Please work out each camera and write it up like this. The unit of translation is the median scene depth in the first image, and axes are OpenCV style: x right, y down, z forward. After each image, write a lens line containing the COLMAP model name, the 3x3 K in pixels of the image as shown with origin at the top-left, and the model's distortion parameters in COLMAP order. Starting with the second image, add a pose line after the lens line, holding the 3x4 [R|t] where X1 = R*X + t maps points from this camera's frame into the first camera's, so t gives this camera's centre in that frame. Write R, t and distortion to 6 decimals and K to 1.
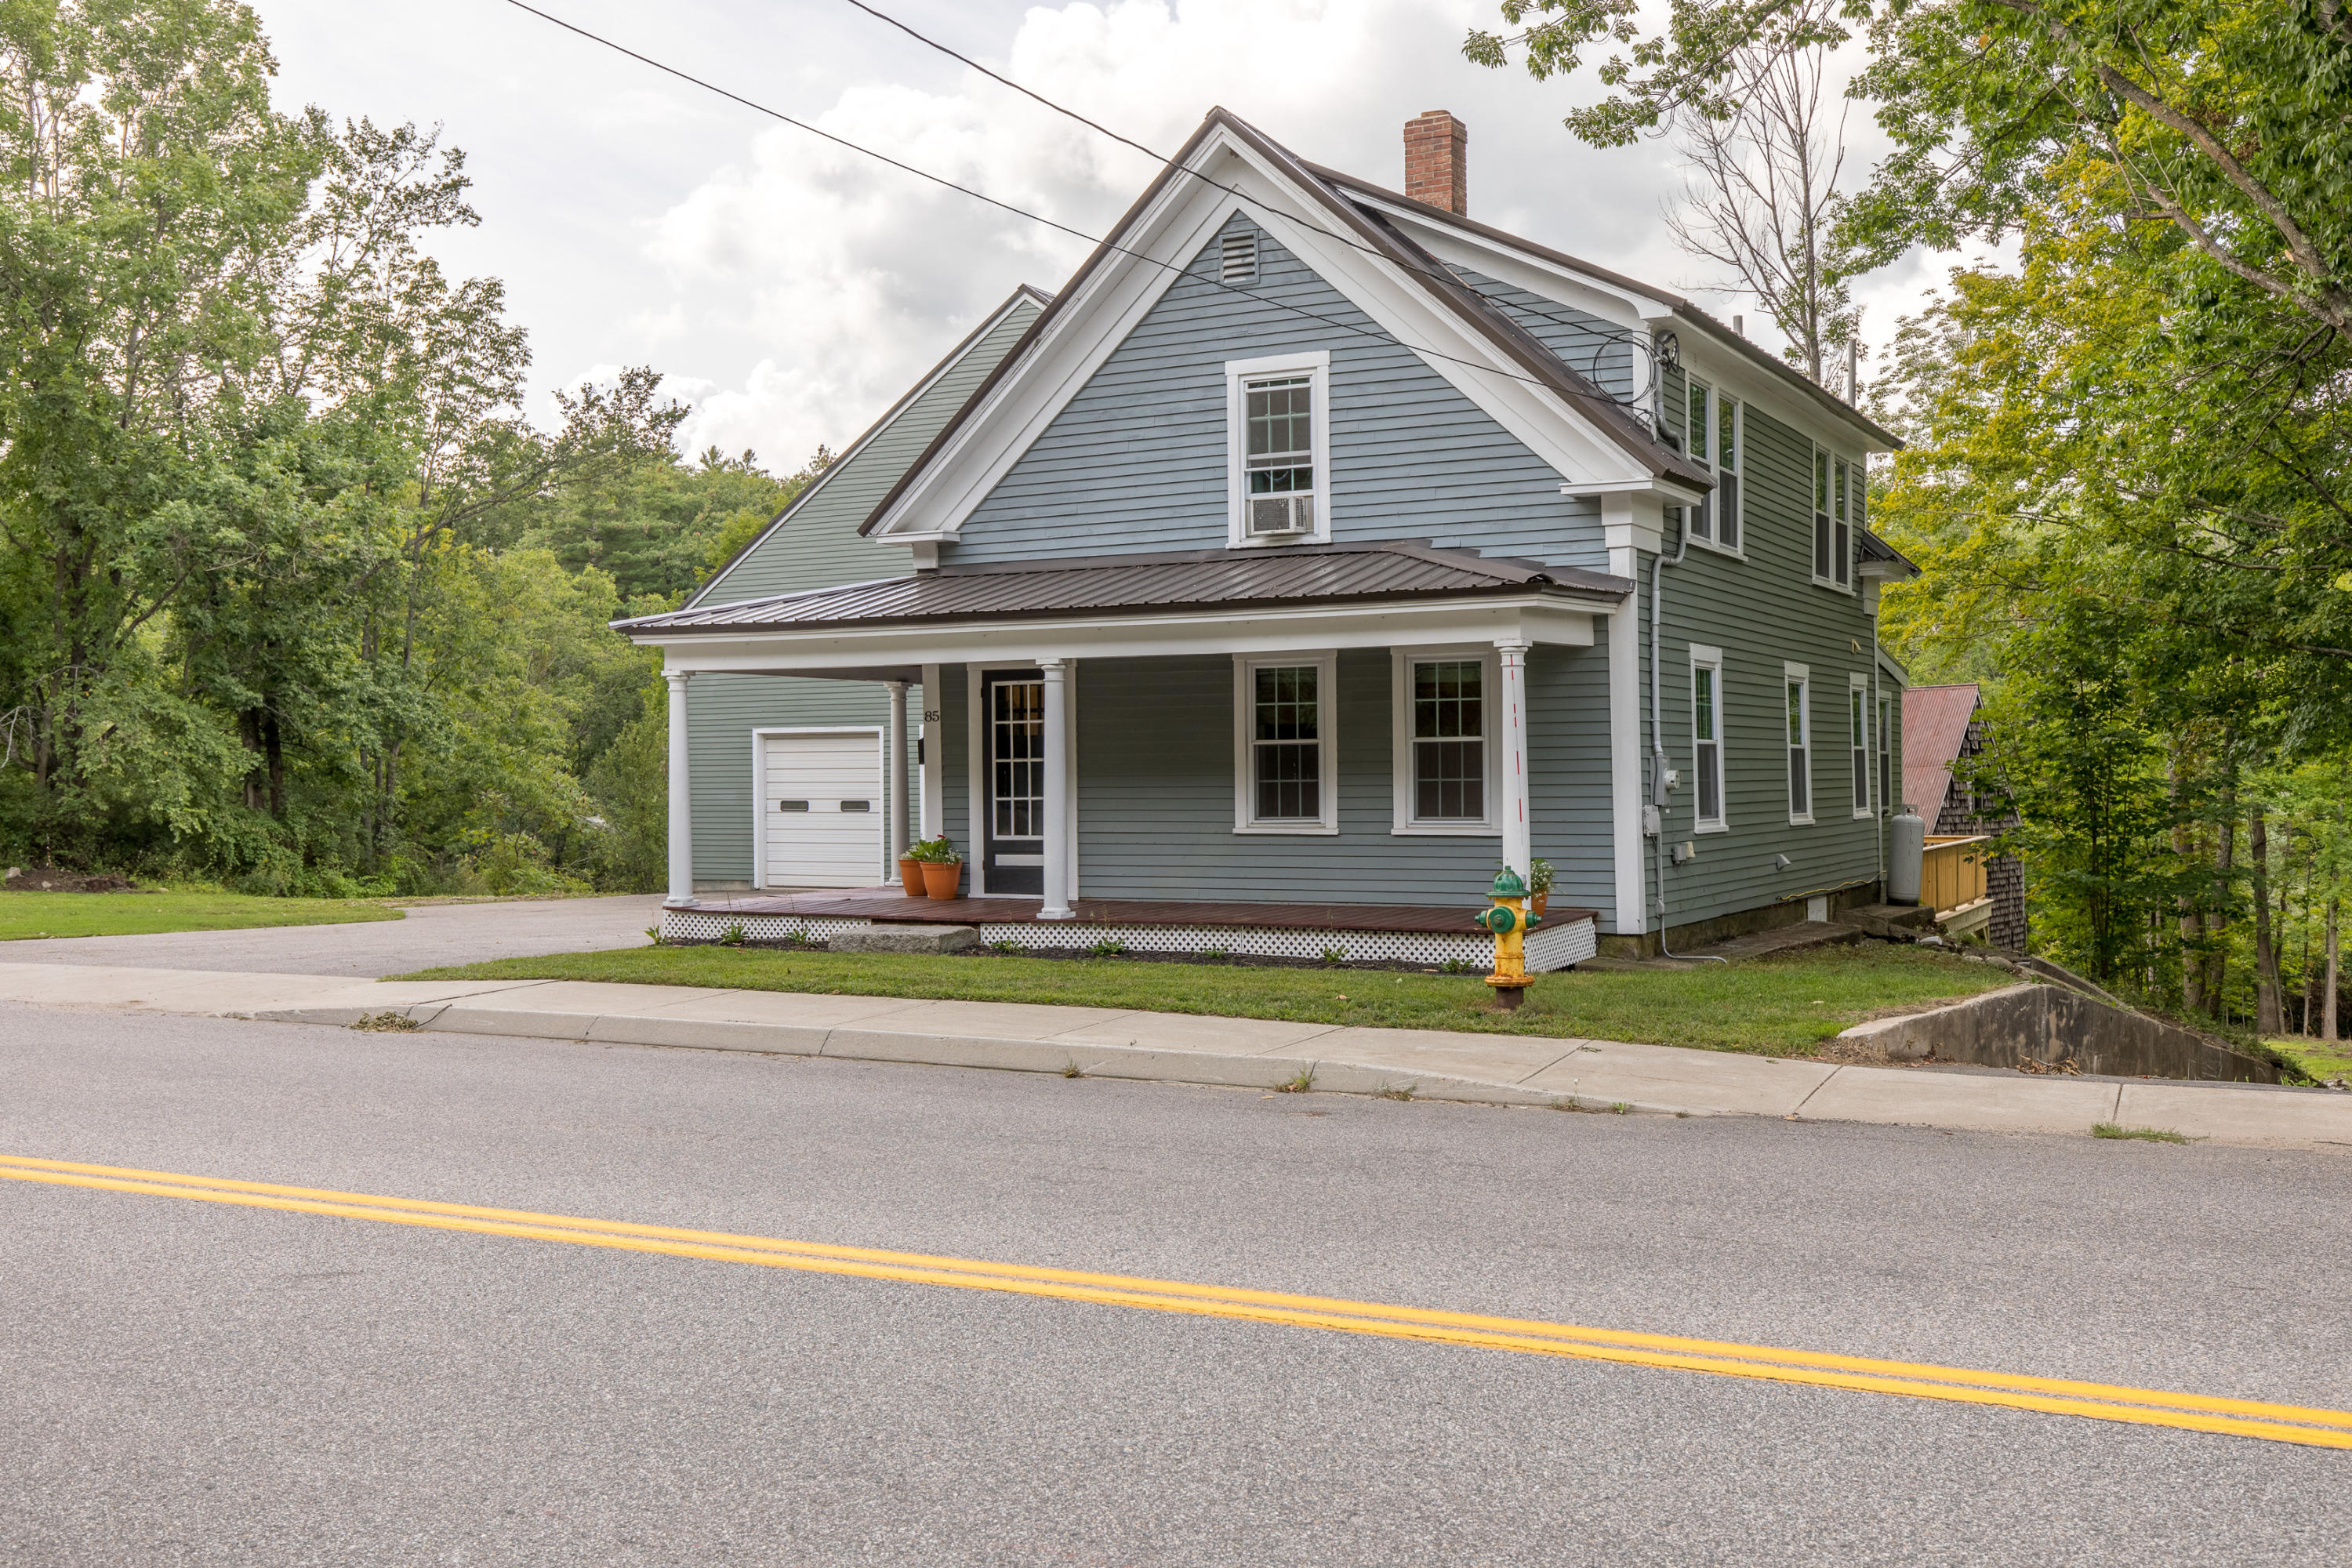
lens RADIAL K [[2311.4, 0, 1172.4], [0, 2311.4, 782.3], [0, 0, 1]] dist [0.012600, 0.000000]
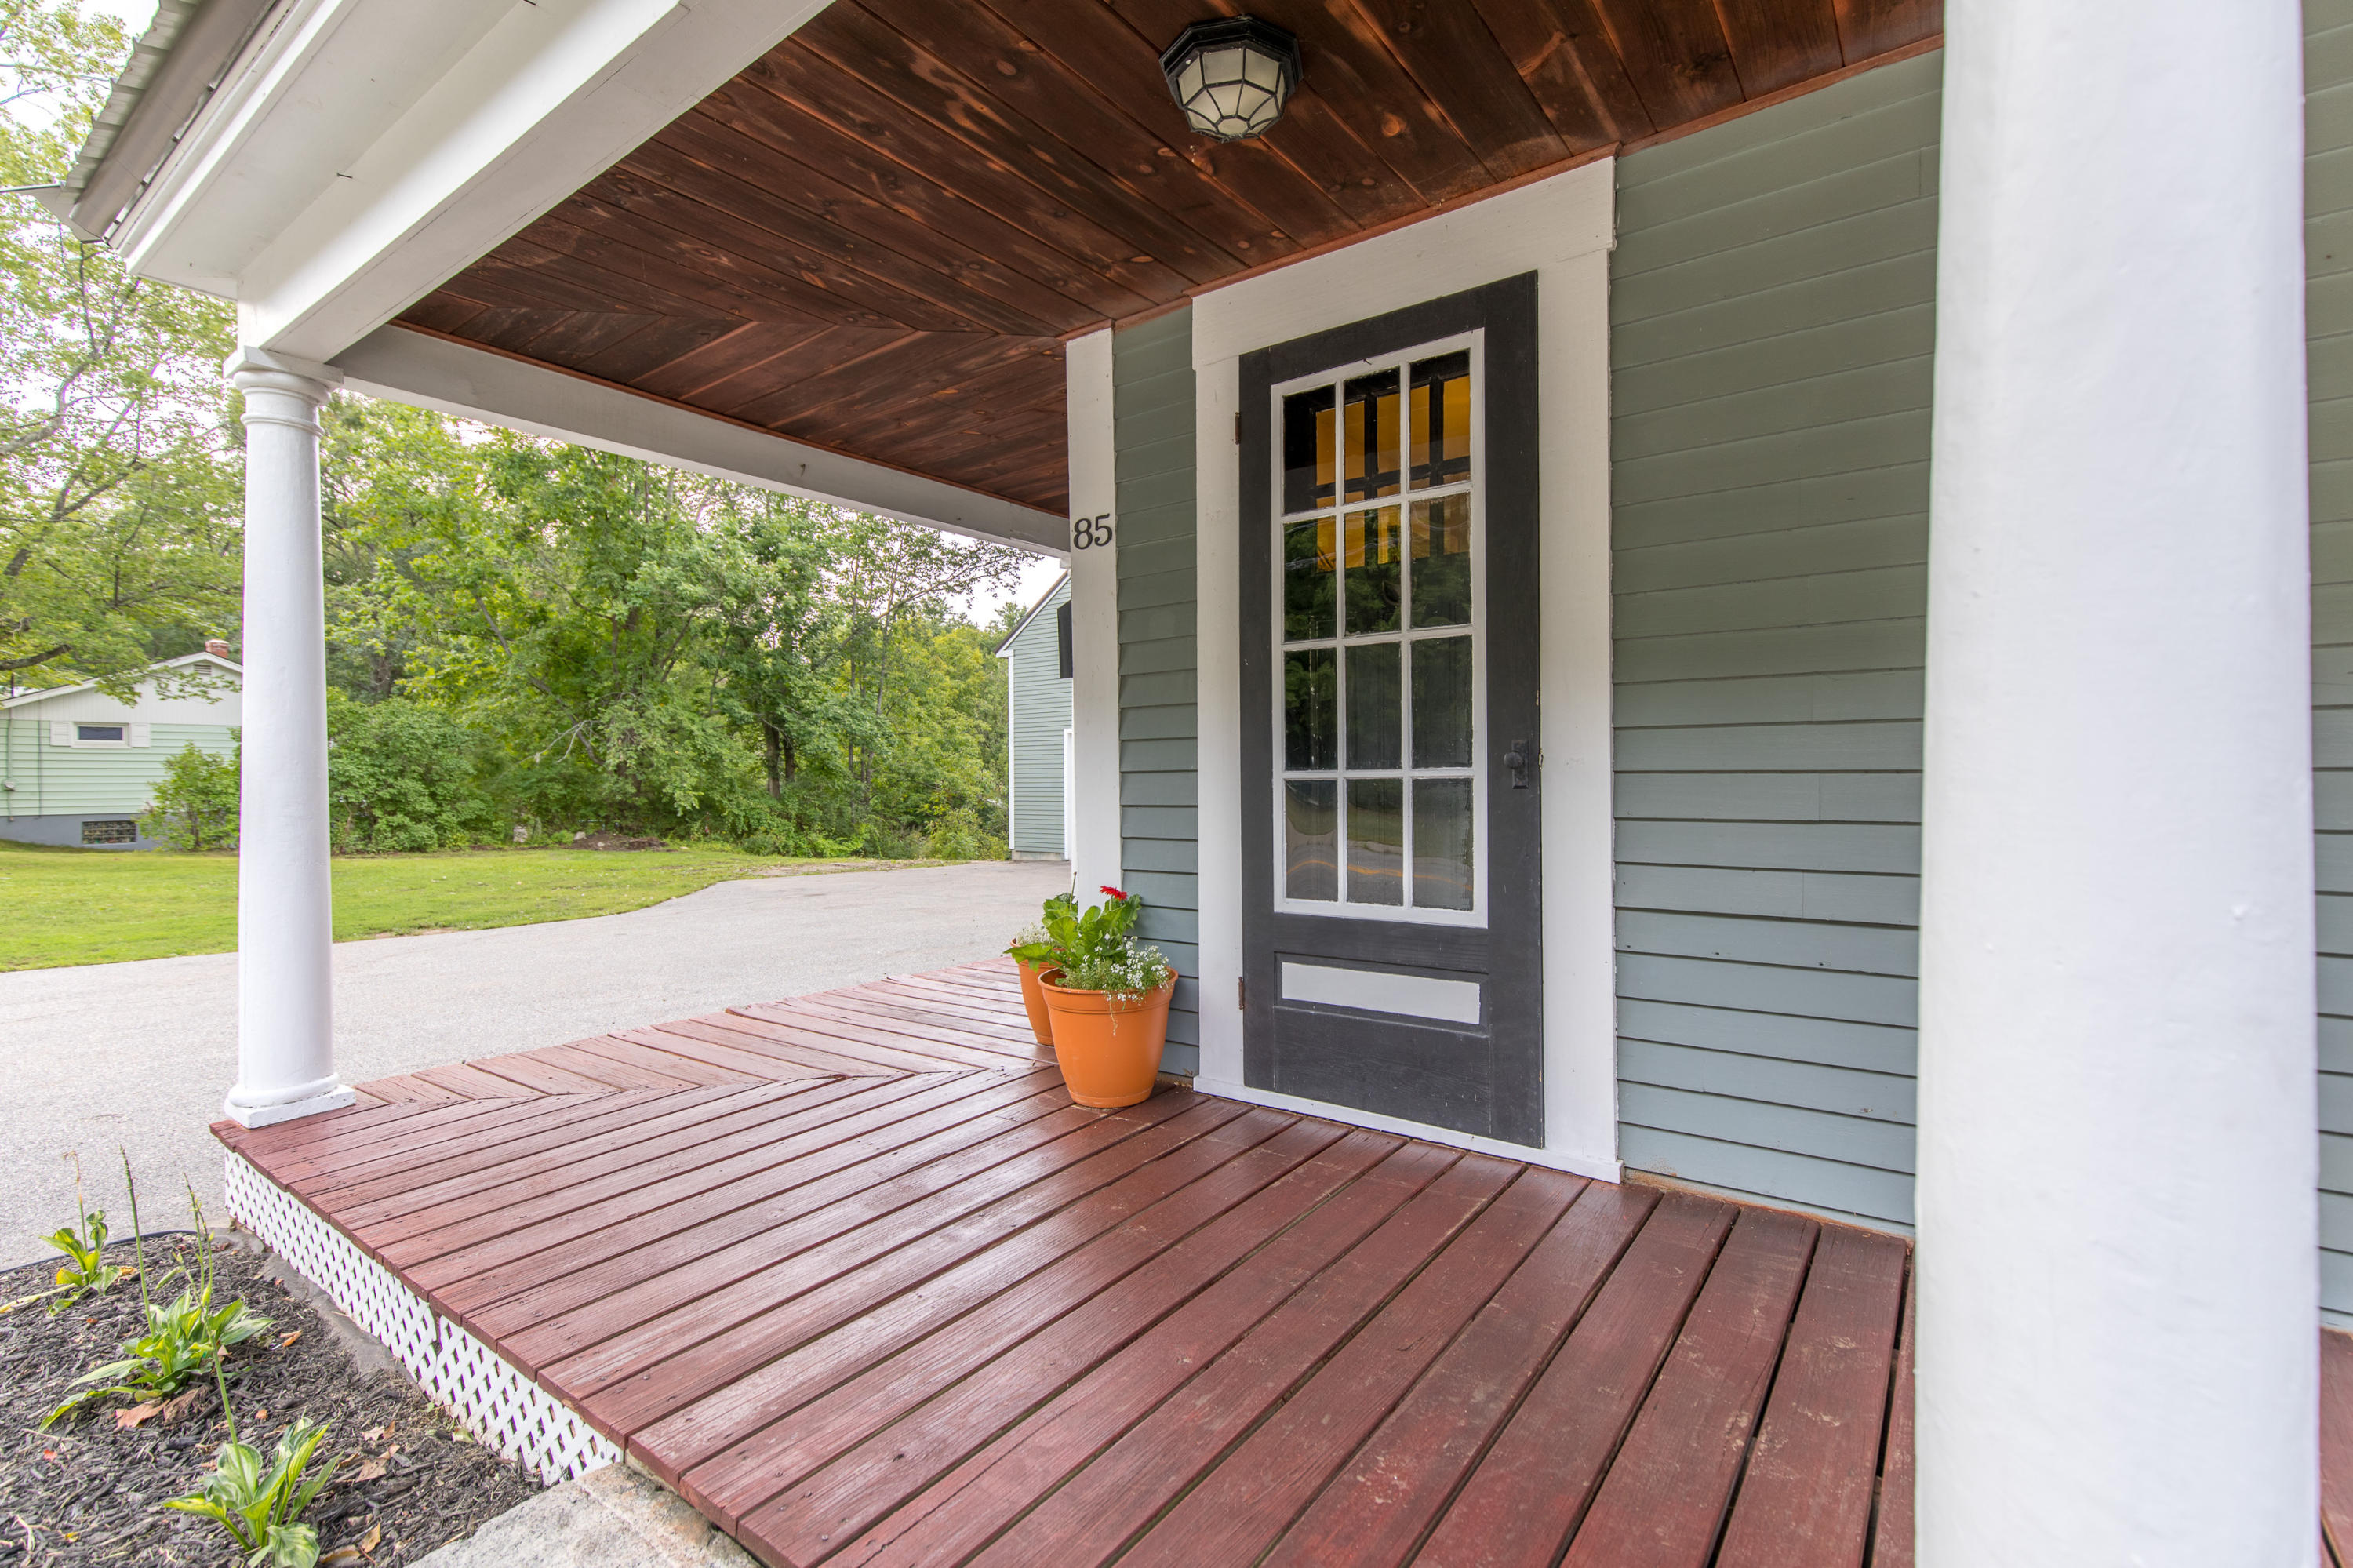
lens RADIAL K [[1069.1, 0, 1180.5], [0, 1069.1, 779.4], [0, 0, 1]] dist [0.011120, -0.000715]
pose [[0.988953, 0.003471, -0.148190, -0.069775], [-0.003756, 0.999992, -0.001639, 0.007970], [0.148183, 0.002177, 0.988958, 0.869362]]
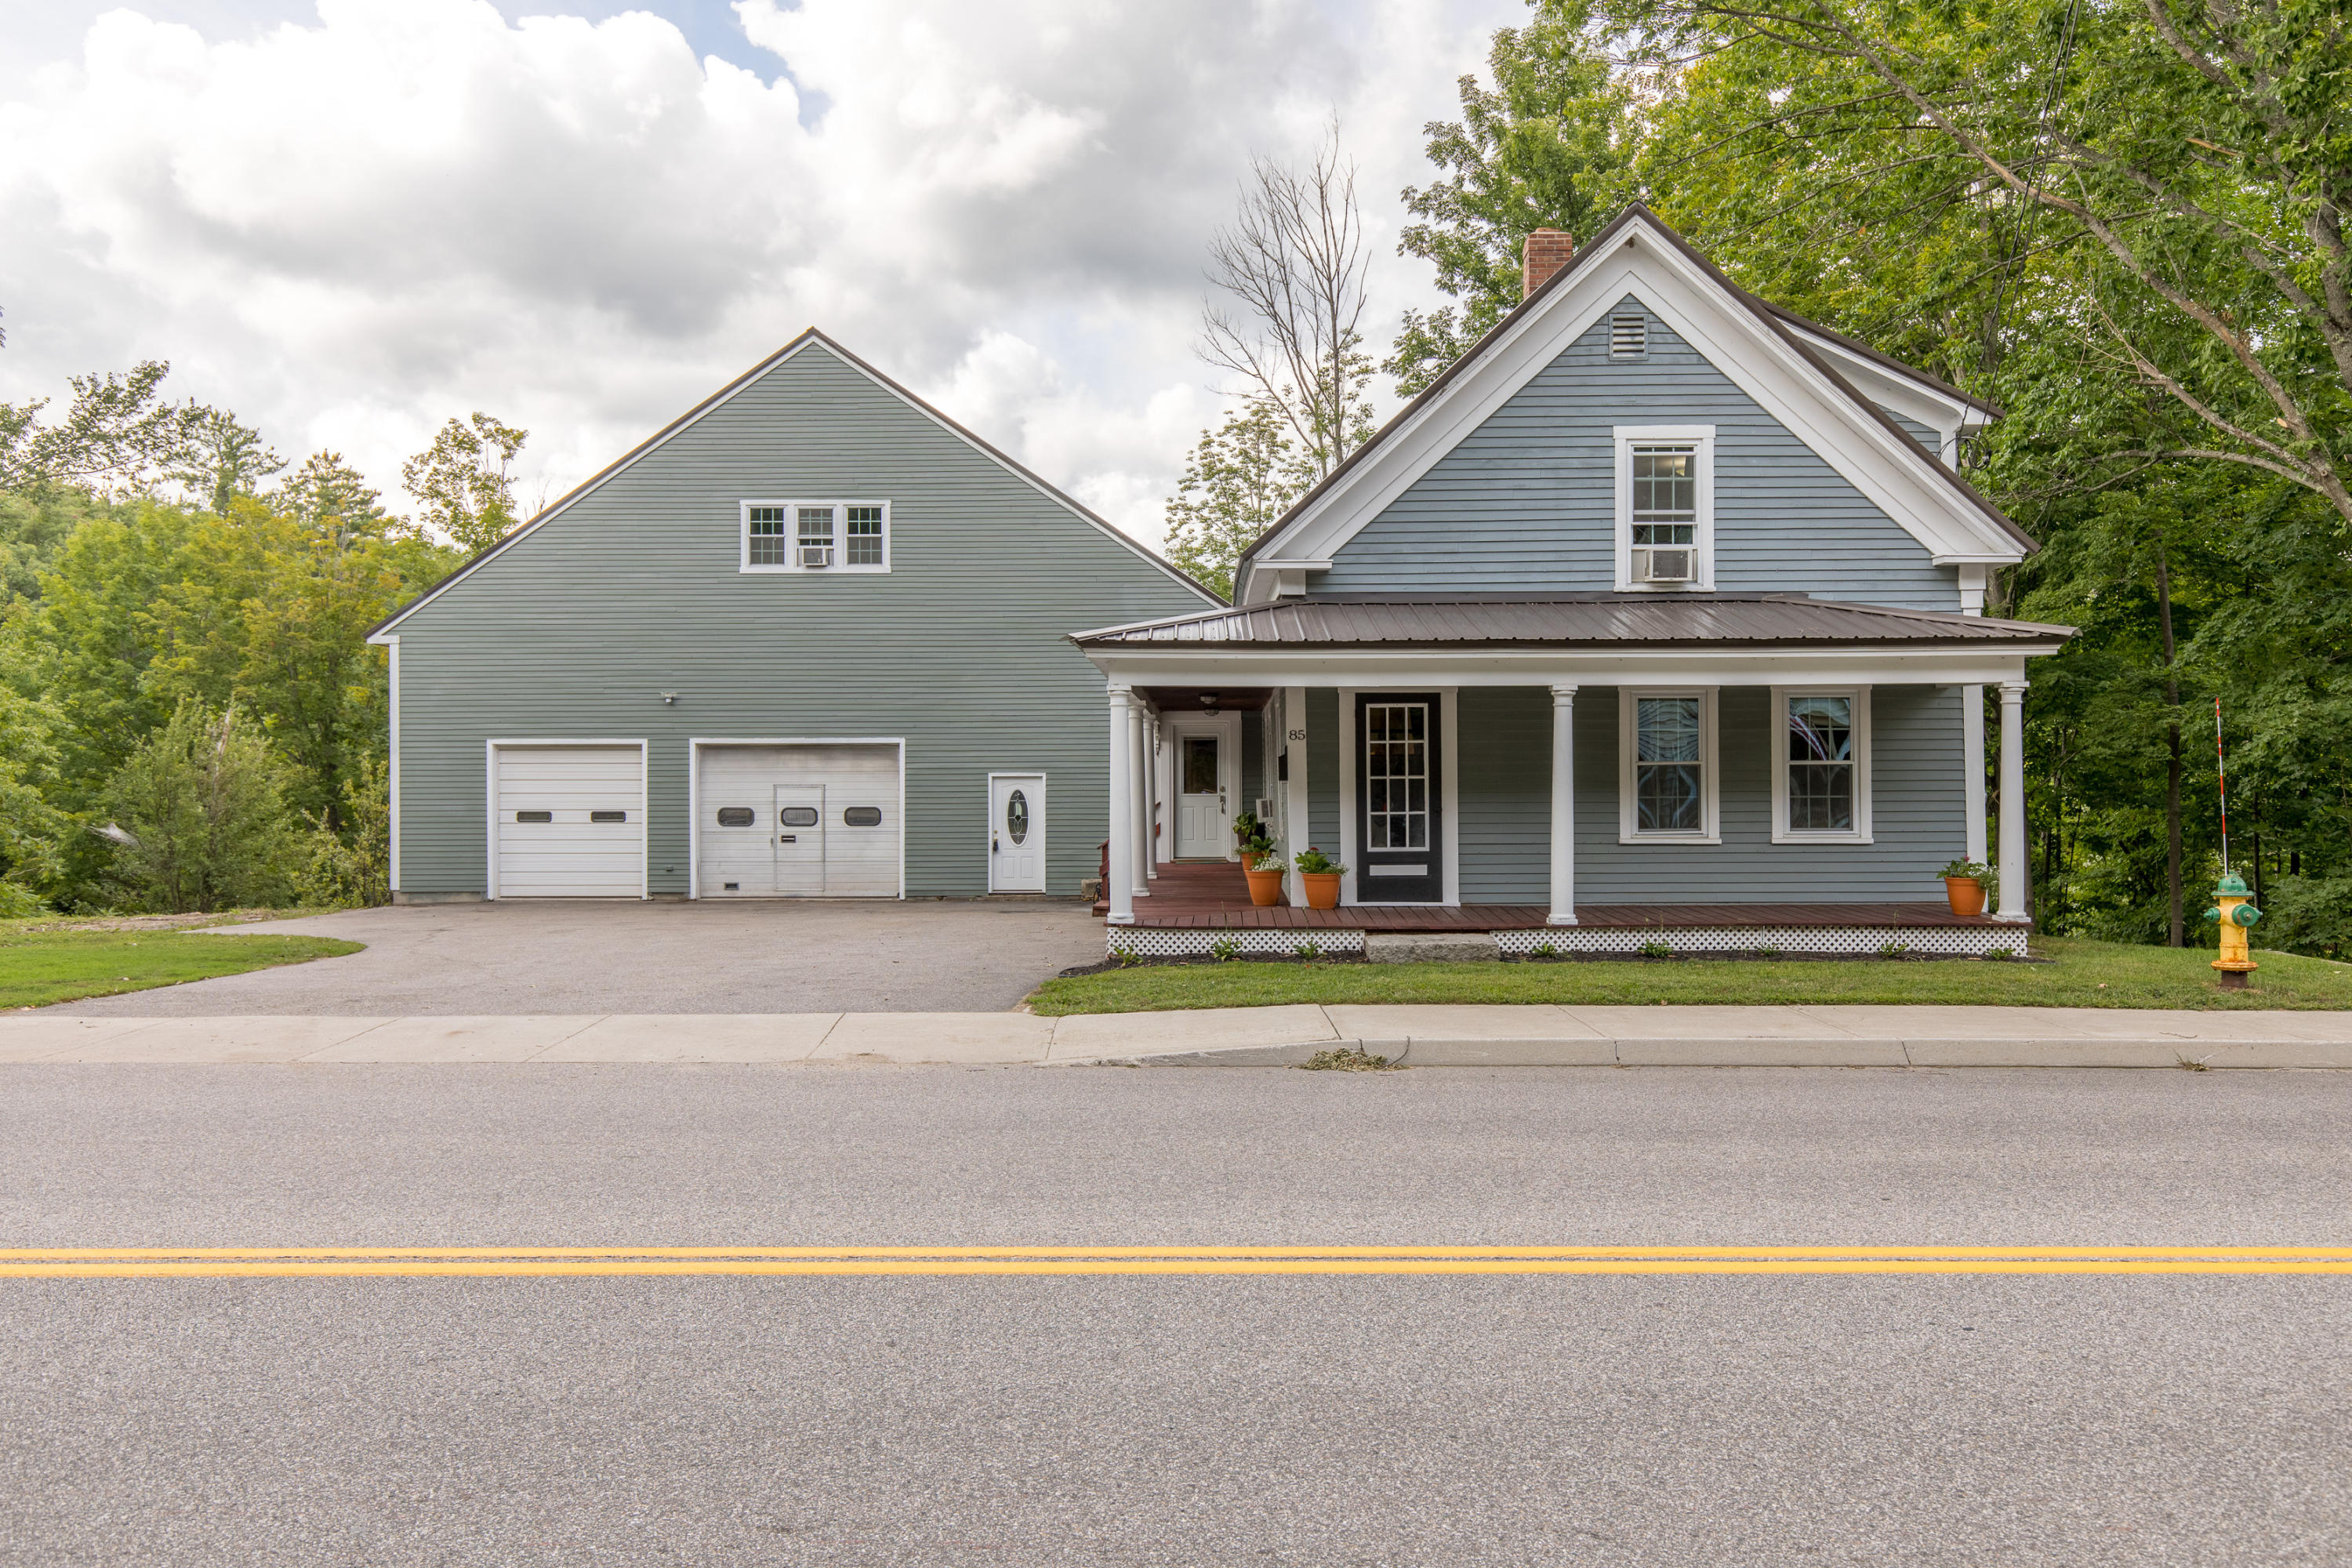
lens RADIAL K [[1875.9, 0, 1175.6], [0, 1875.9, 782.6], [0, 0, 1]] dist [-0.001787, 0.000785]
pose [[0.887598, 0.004308, 0.460599, -0.561807], [-0.002457, 0.999986, -0.004617, -0.002932], [-0.460613, 0.002966, 0.887596, 0.272848]]
